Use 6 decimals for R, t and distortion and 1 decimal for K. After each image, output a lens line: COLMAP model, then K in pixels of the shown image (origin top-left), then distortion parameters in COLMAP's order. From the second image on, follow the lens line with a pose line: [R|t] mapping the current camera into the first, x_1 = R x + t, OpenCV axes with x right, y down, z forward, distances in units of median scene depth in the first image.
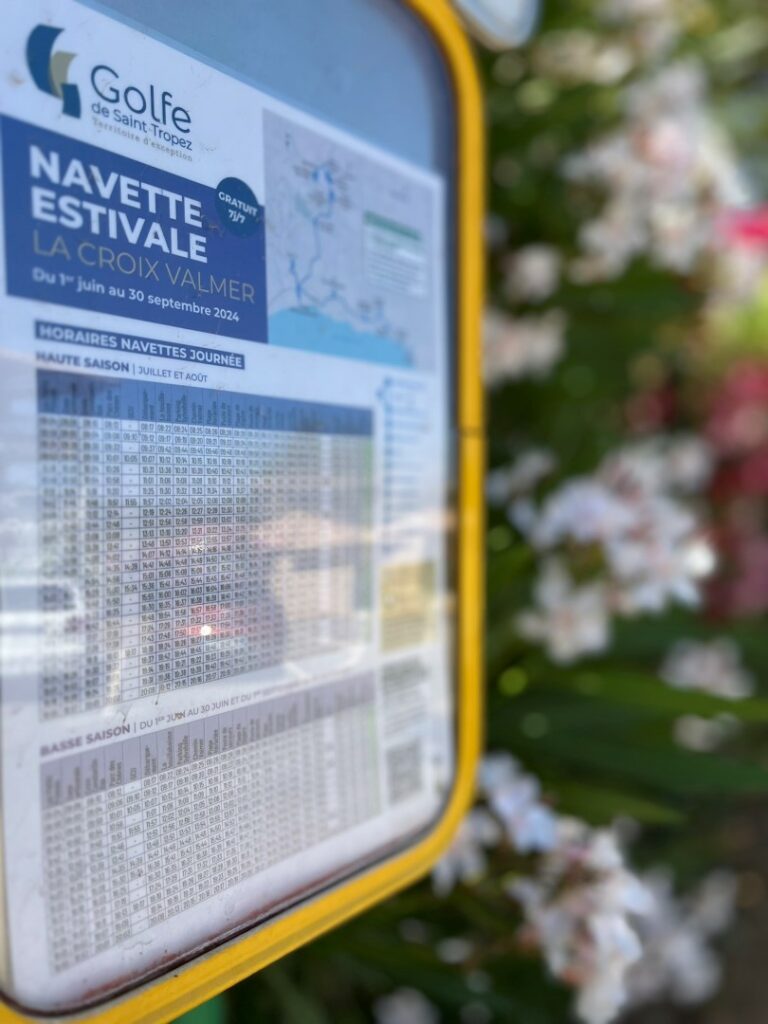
lens RADIAL K [[772.7, 0, 381.4], [0, 772.7, 513.3], [0, 0, 1]] dist [0.008966, -0.031512]
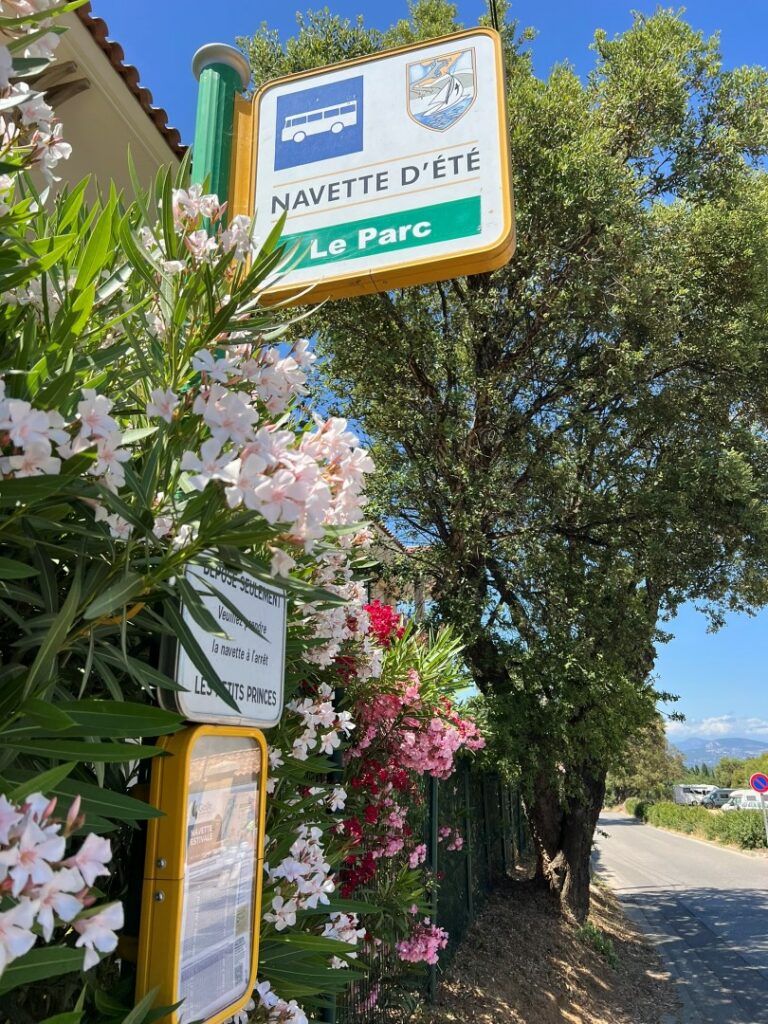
lens RADIAL K [[772.7, 0, 386.5], [0, 772.7, 506.5], [0, 0, 1]] dist [0.008966, -0.031512]
pose [[0.918546, 0.116460, 0.377771, -0.572905], [0.001272, 0.954745, -0.297423, -0.396988], [-0.395313, 0.273677, 0.876829, -1.774015]]
